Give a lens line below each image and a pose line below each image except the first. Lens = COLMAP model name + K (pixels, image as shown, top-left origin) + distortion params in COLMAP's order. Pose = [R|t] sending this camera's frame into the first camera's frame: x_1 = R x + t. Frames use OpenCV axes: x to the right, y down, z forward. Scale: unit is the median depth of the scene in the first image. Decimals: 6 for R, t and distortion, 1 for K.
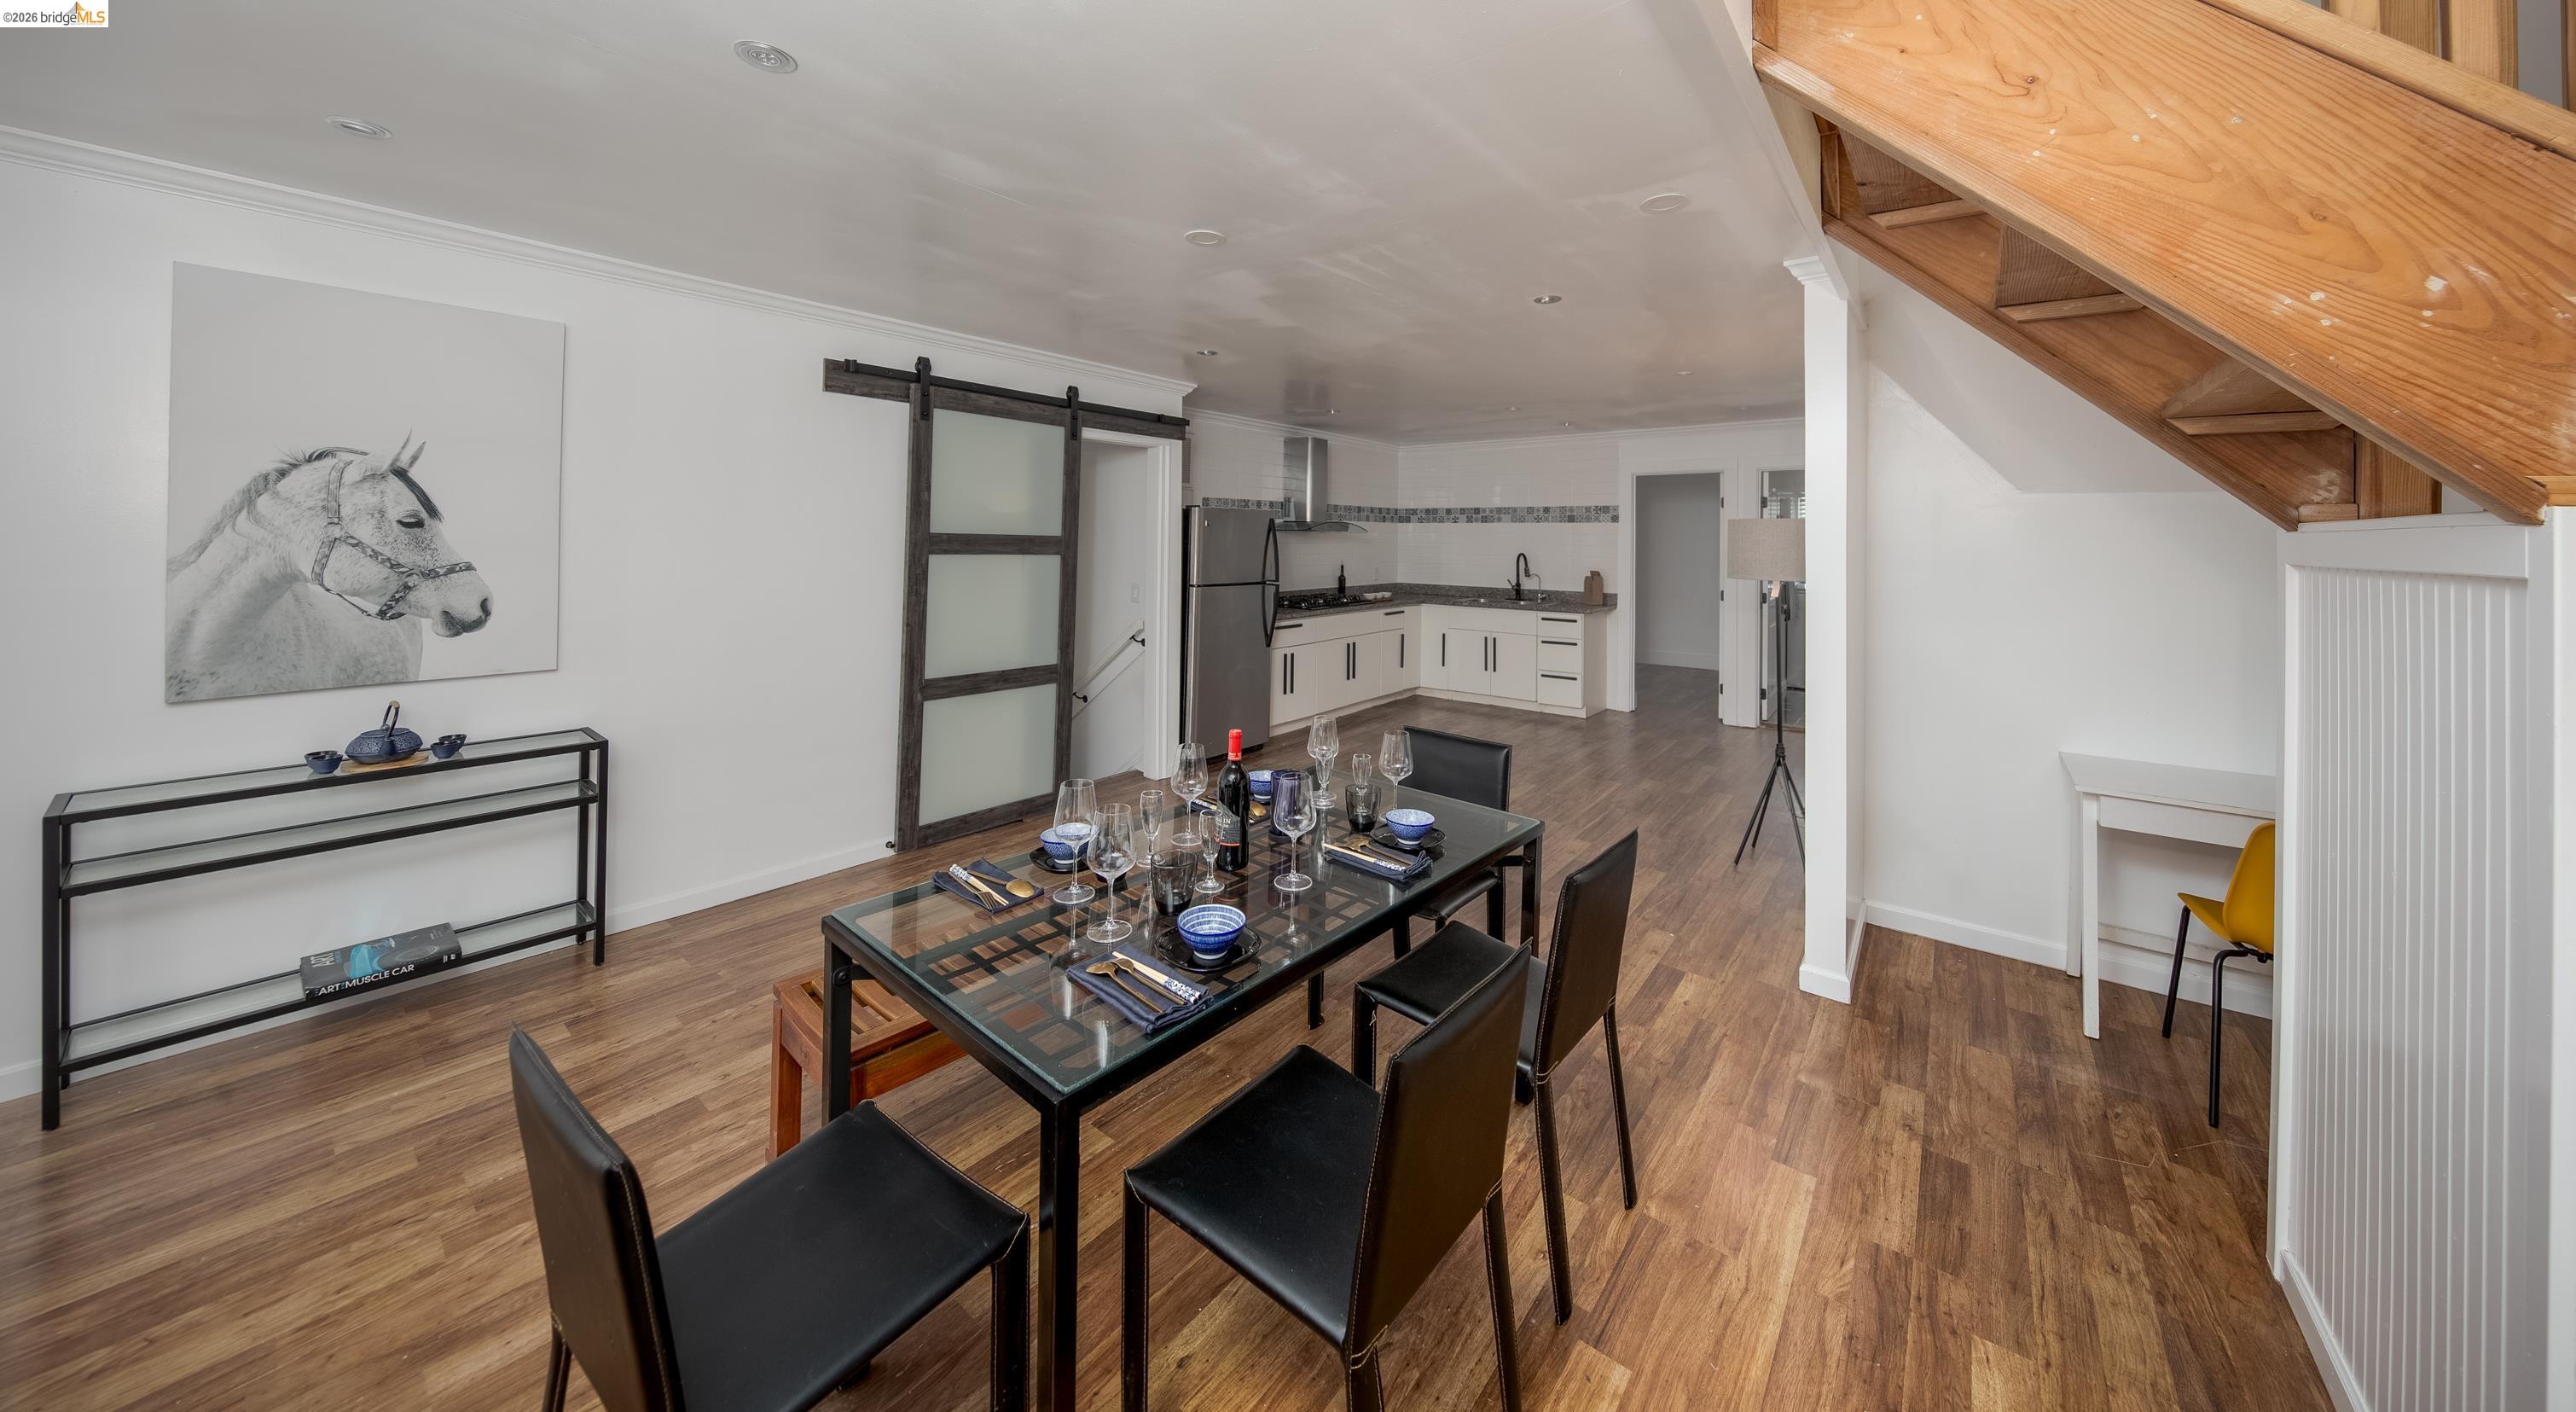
lens RADIAL K [[846.5, 0, 1280.5], [0, 846.5, 530.5], [0, 0, 1]] dist [0.009916, -0.000742]
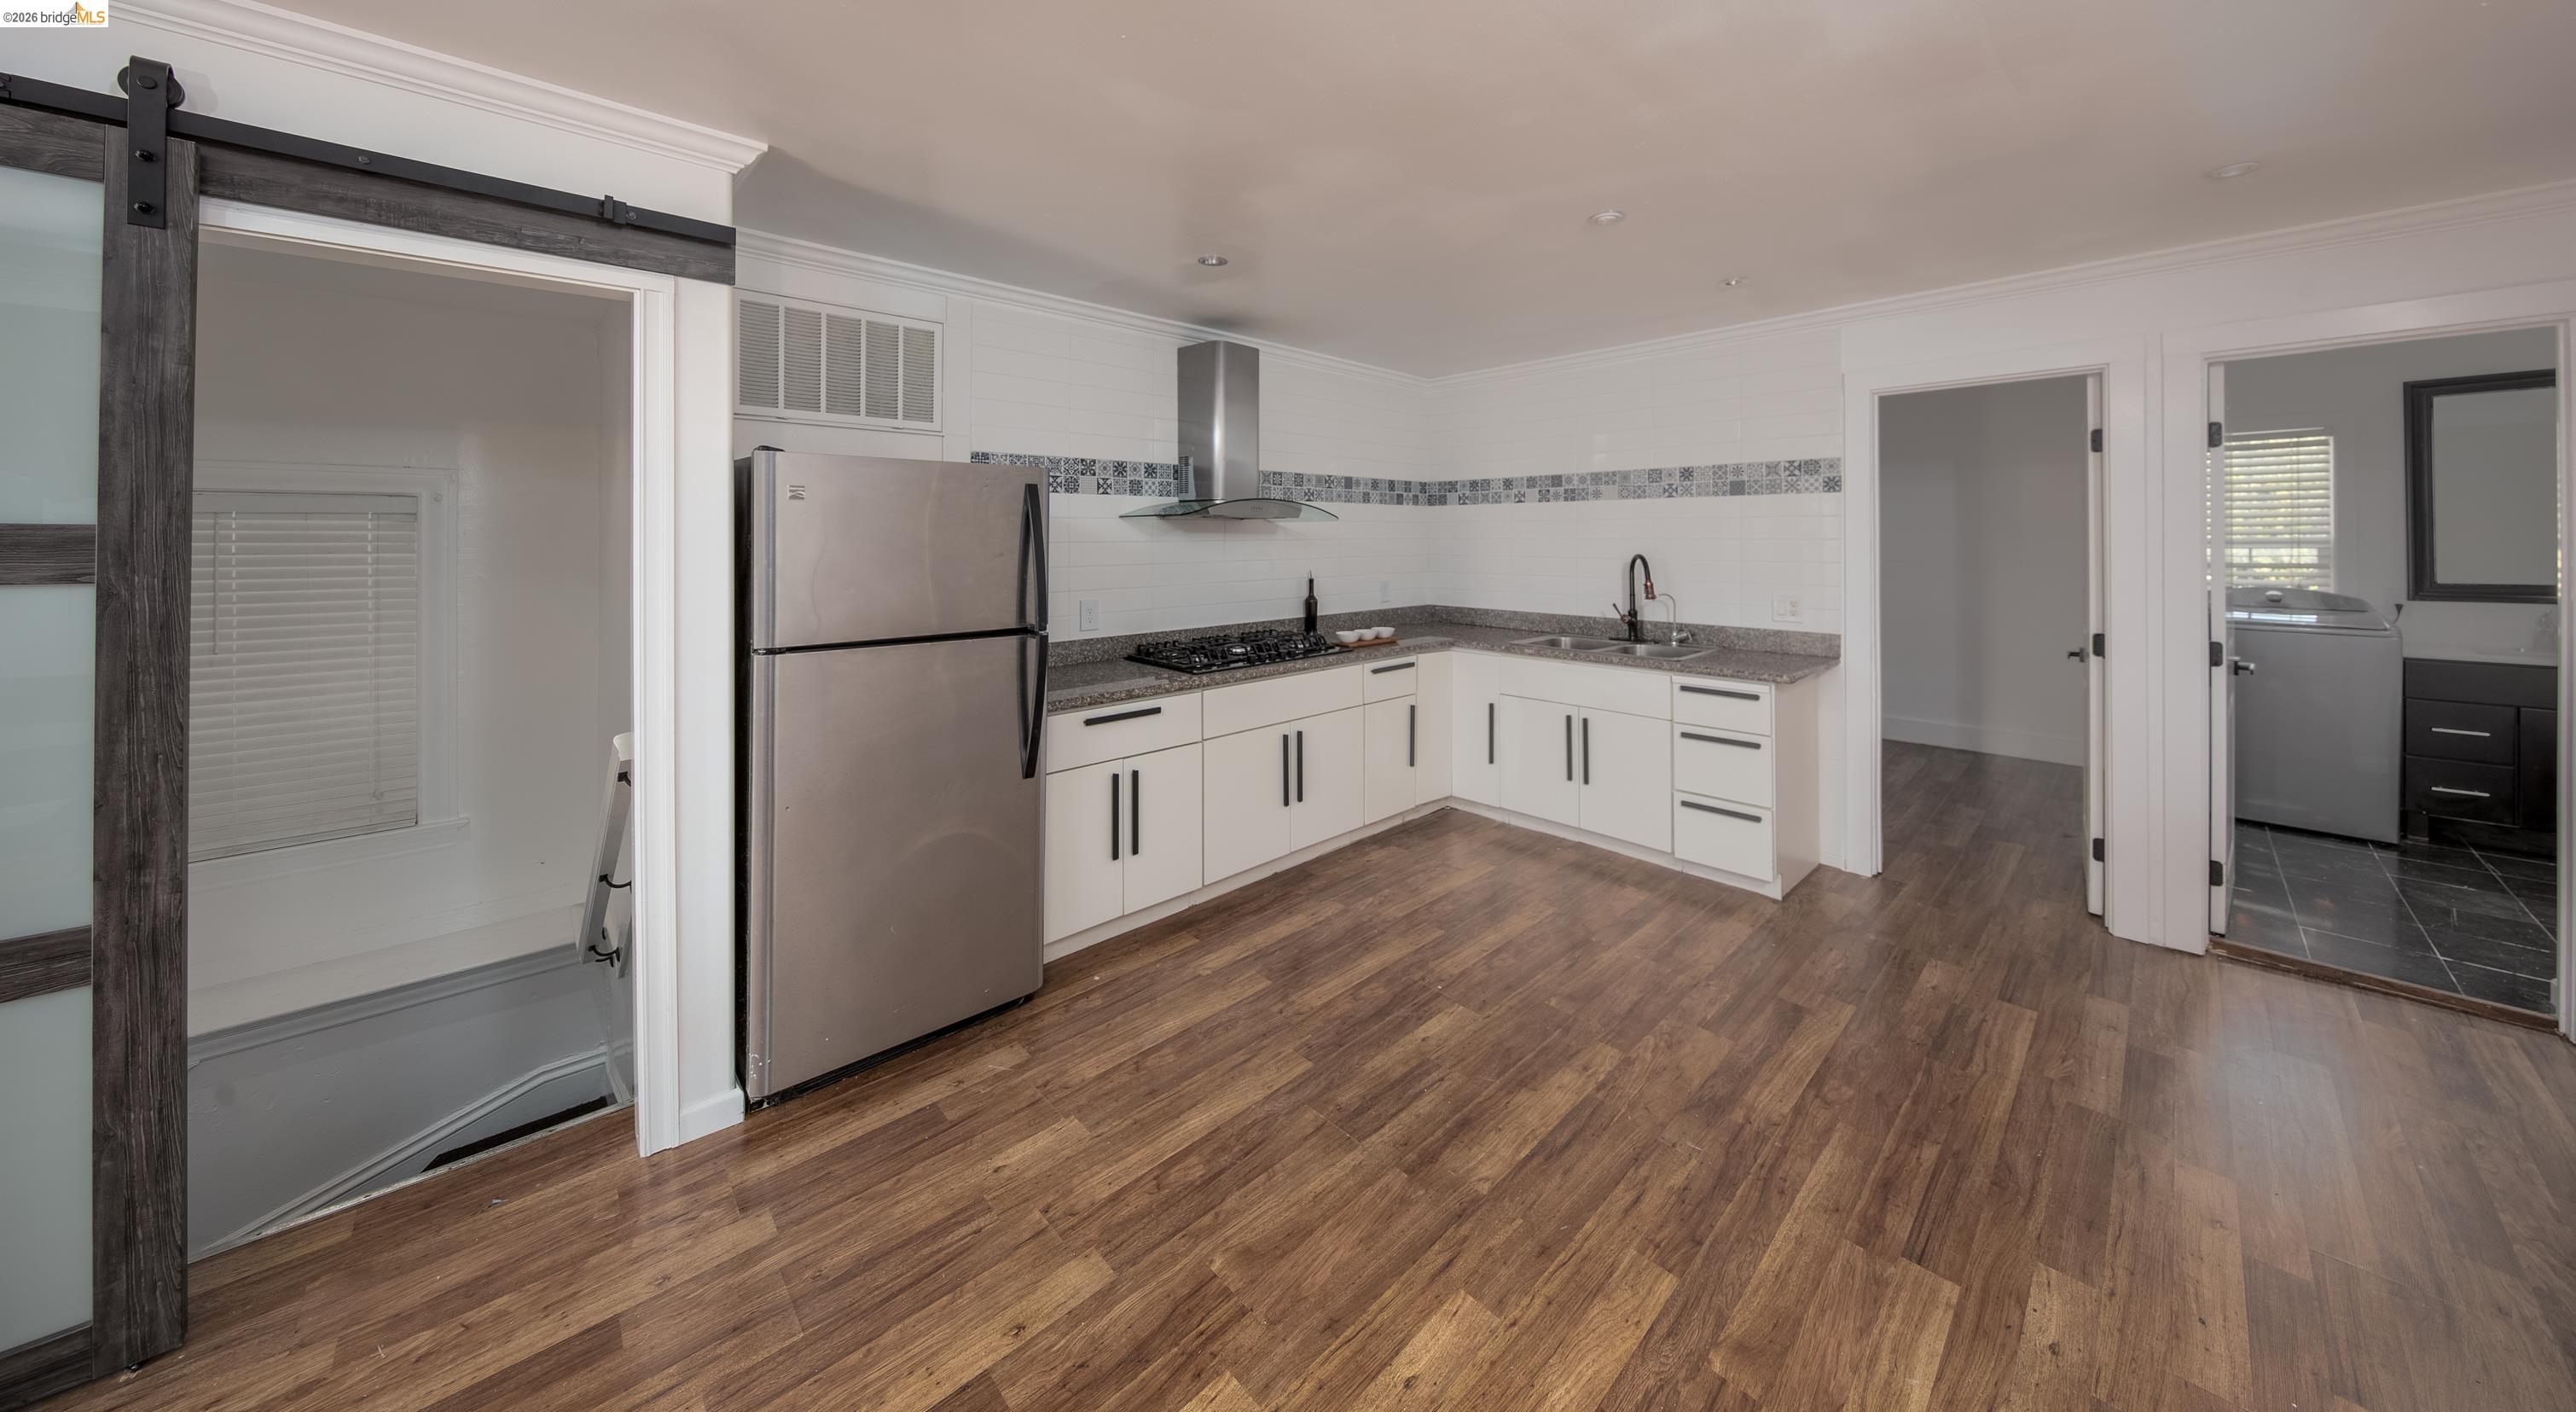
lens RADIAL K [[846.5, 0, 1282.5], [0, 846.5, 526.0], [0, 0, 1]] dist [0.009916, -0.000742]
pose [[0.990314, -0.014099, -0.138125, 0.147656], [0.013336, 0.999890, -0.006452, 0.009774], [0.138201, 0.004547, 0.990394, 0.476801]]
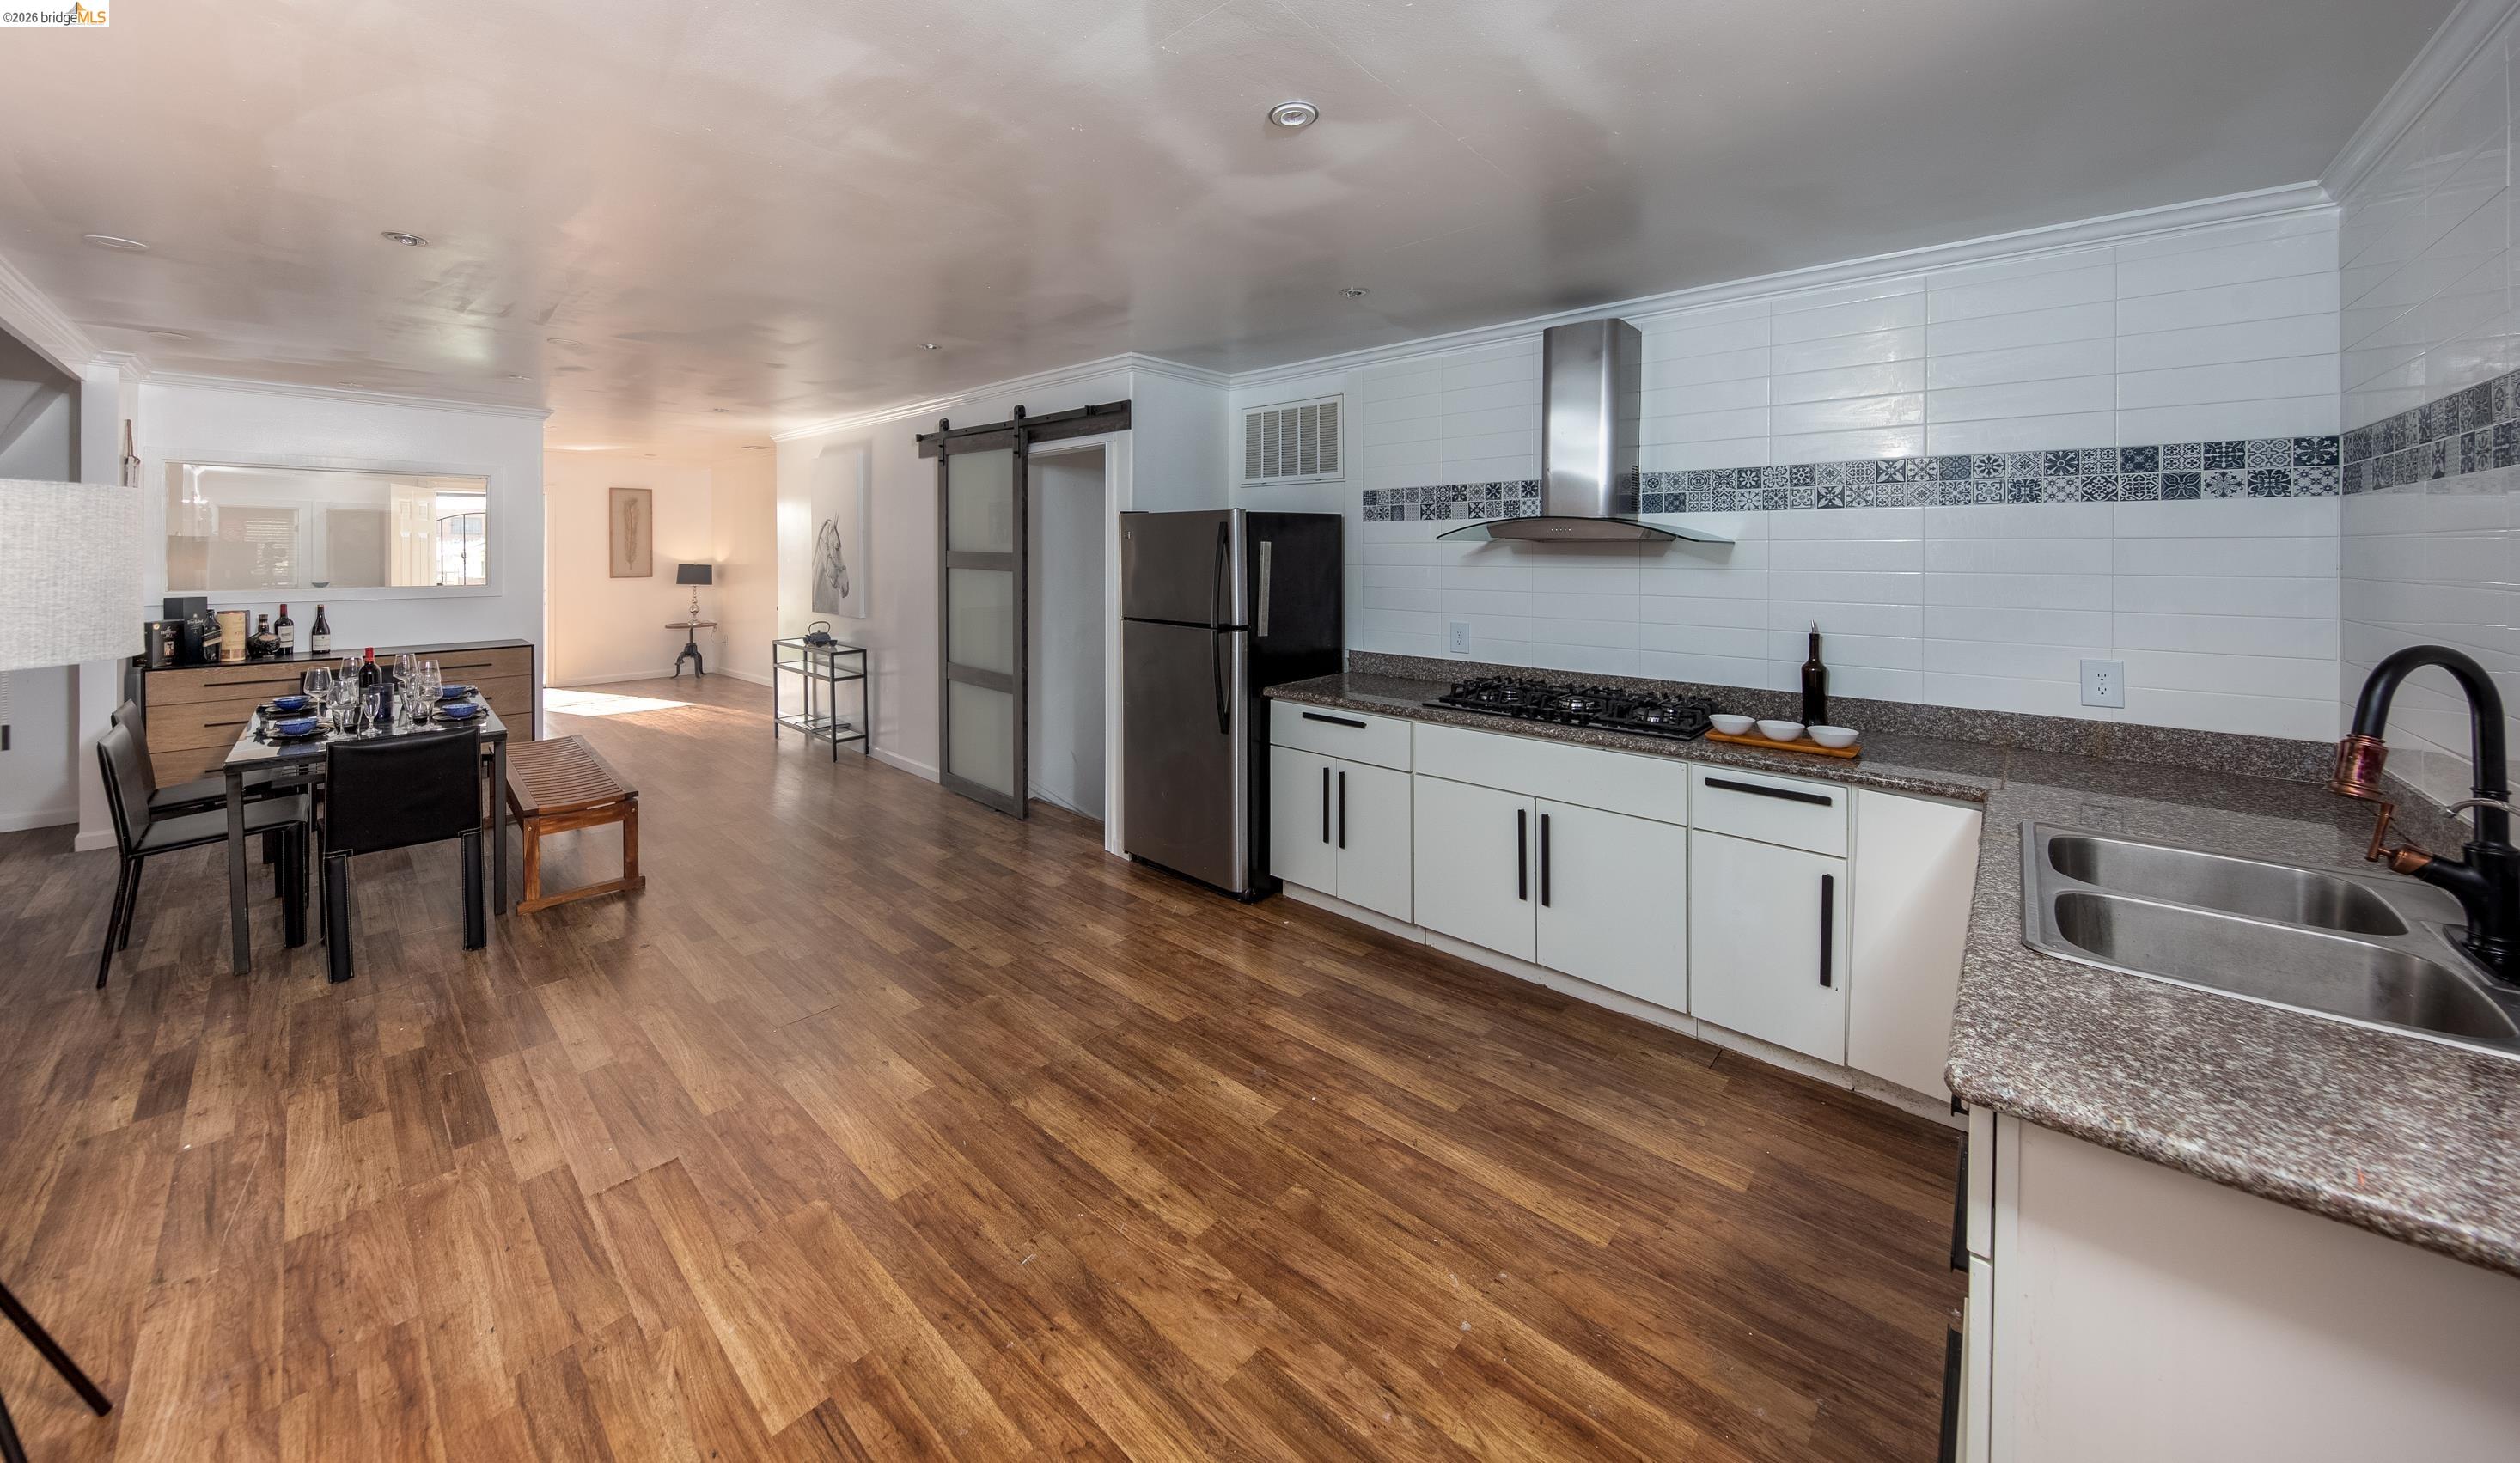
lens RADIAL K [[889.0, 0, 1247.8], [0, 889.0, 542.4], [0, 0, 1]] dist [0.013144, -0.000196]
pose [[-0.081123, -0.020783, -0.996487, 0.515577], [0.002039, 0.999777, -0.021018, 0.011210], [0.996702, -0.003736, -0.081062, 0.877735]]
